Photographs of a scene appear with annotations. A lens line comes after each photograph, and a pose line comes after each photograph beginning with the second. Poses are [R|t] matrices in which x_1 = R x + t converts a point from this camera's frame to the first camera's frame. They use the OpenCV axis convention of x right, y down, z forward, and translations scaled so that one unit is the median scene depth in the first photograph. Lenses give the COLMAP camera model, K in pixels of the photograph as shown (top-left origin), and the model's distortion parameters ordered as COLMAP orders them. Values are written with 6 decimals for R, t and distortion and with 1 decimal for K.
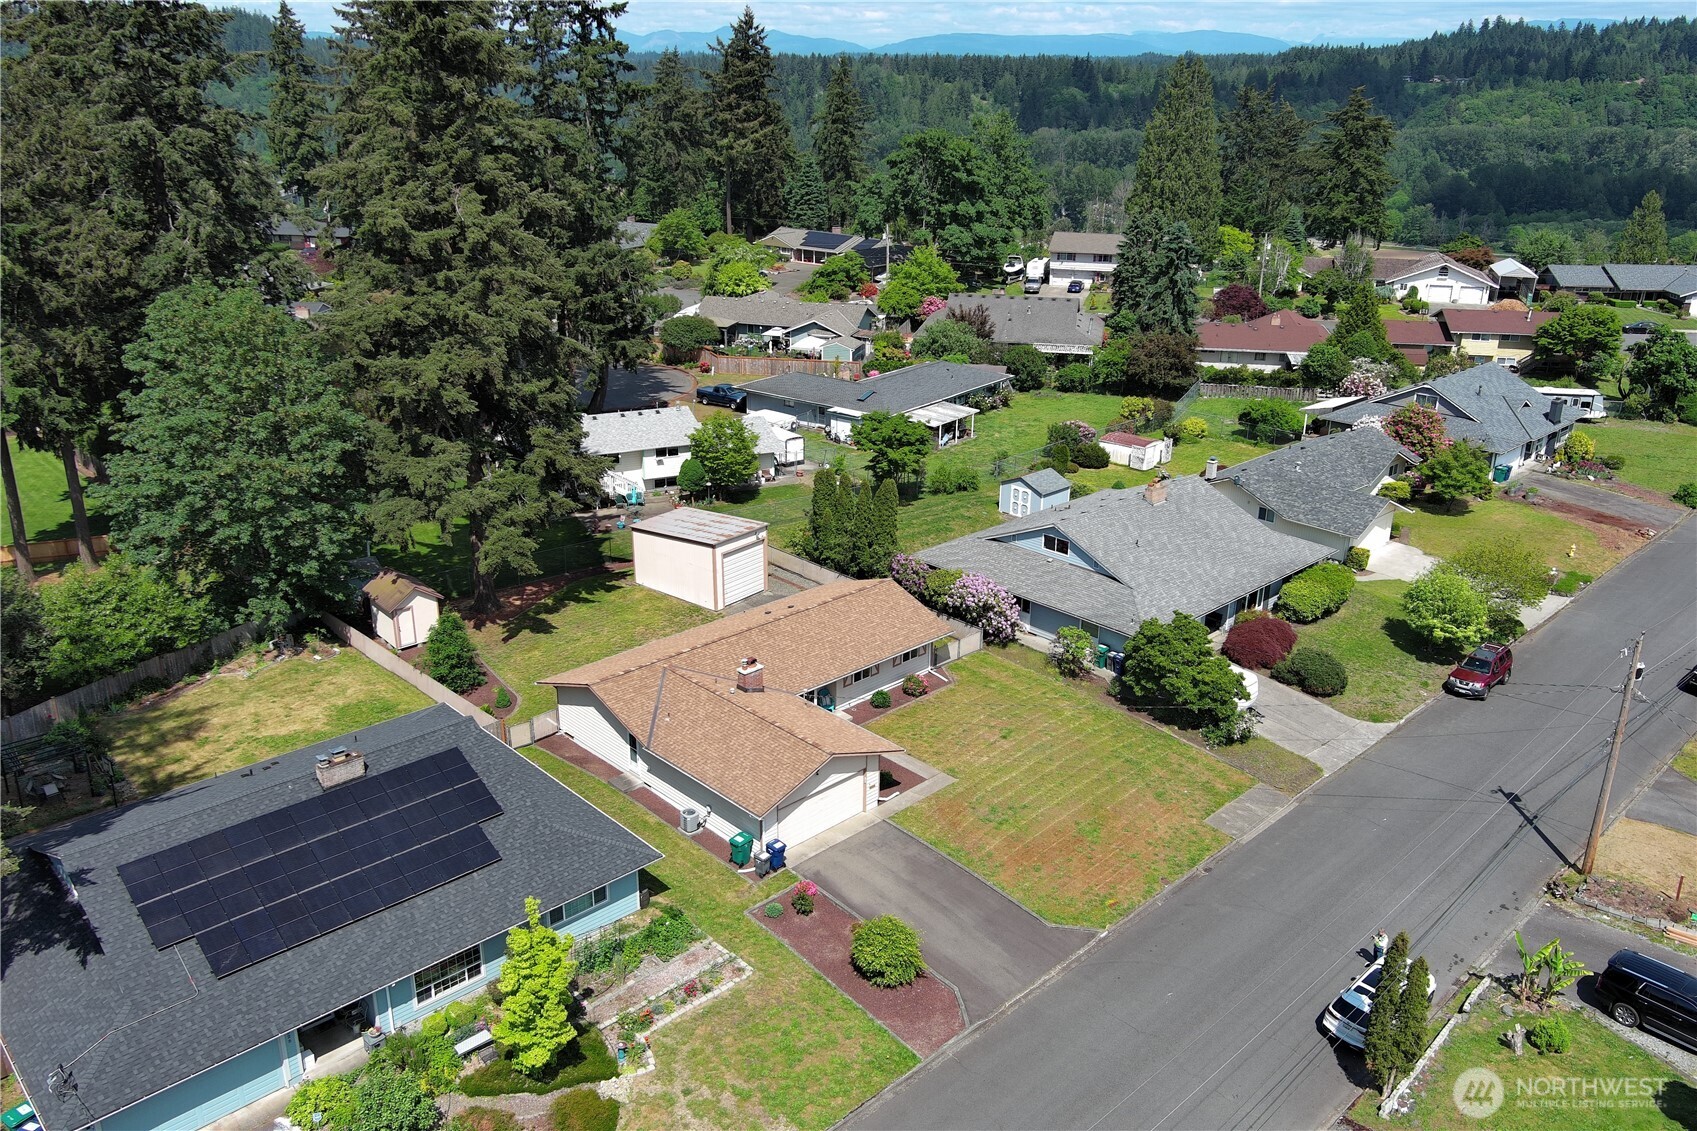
lens RADIAL K [[1307.0, 0, 848.5], [0, 1307.0, 565.5], [0, 0, 1]] dist [0.050835, -0.004404]
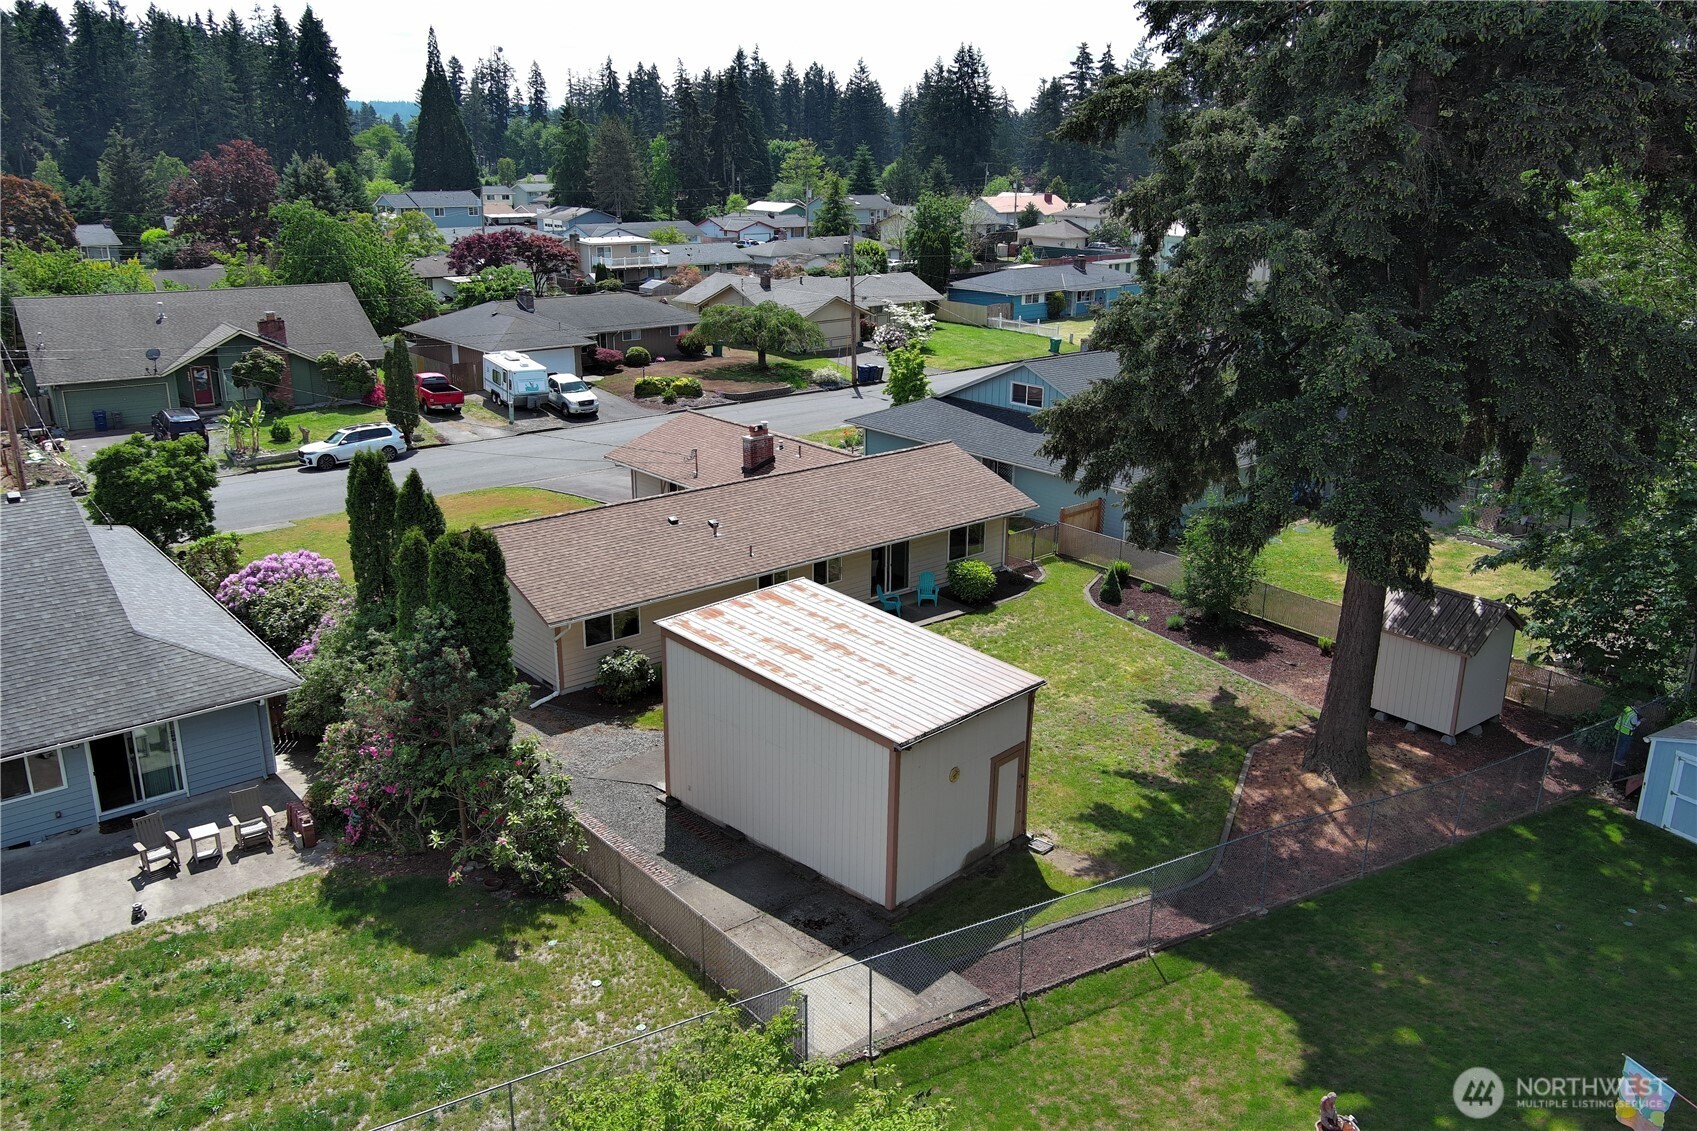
lens RADIAL K [[1307.0, 0, 848.5], [0, 1307.0, 565.5], [0, 0, 1]] dist [0.050835, -0.004404]
pose [[-0.998740, -0.016220, 0.047494, -0.139085], [0.015725, 0.797550, 0.603048, -0.309774], [-0.047660, 0.603034, -0.796290, 1.428799]]
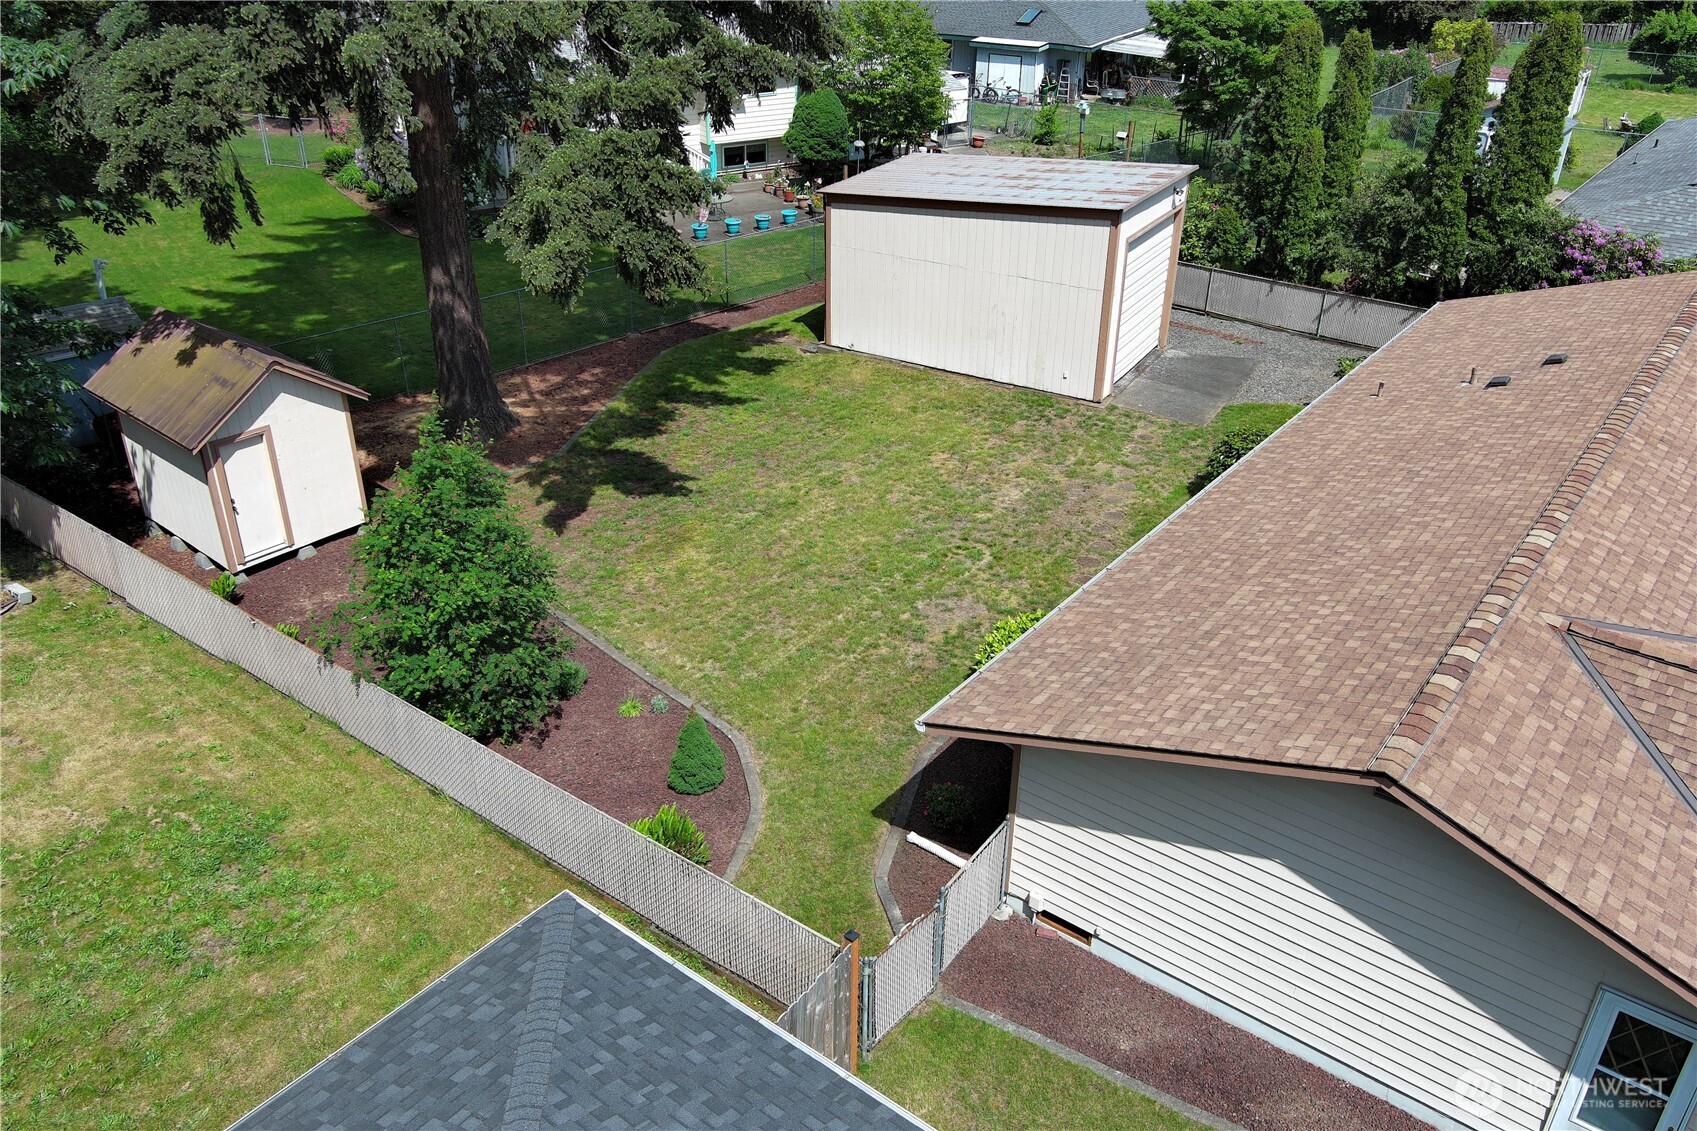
lens RADIAL K [[1338.6, 0, 848.5], [0, 1338.6, 565.5], [0, 0, 1]] dist [0.002604, 0.001035]
pose [[0.987272, -0.065243, 0.145044, -0.245484], [0.045411, 0.989658, 0.136066, 0.026083], [-0.152421, -0.127747, 0.980025, 0.673864]]
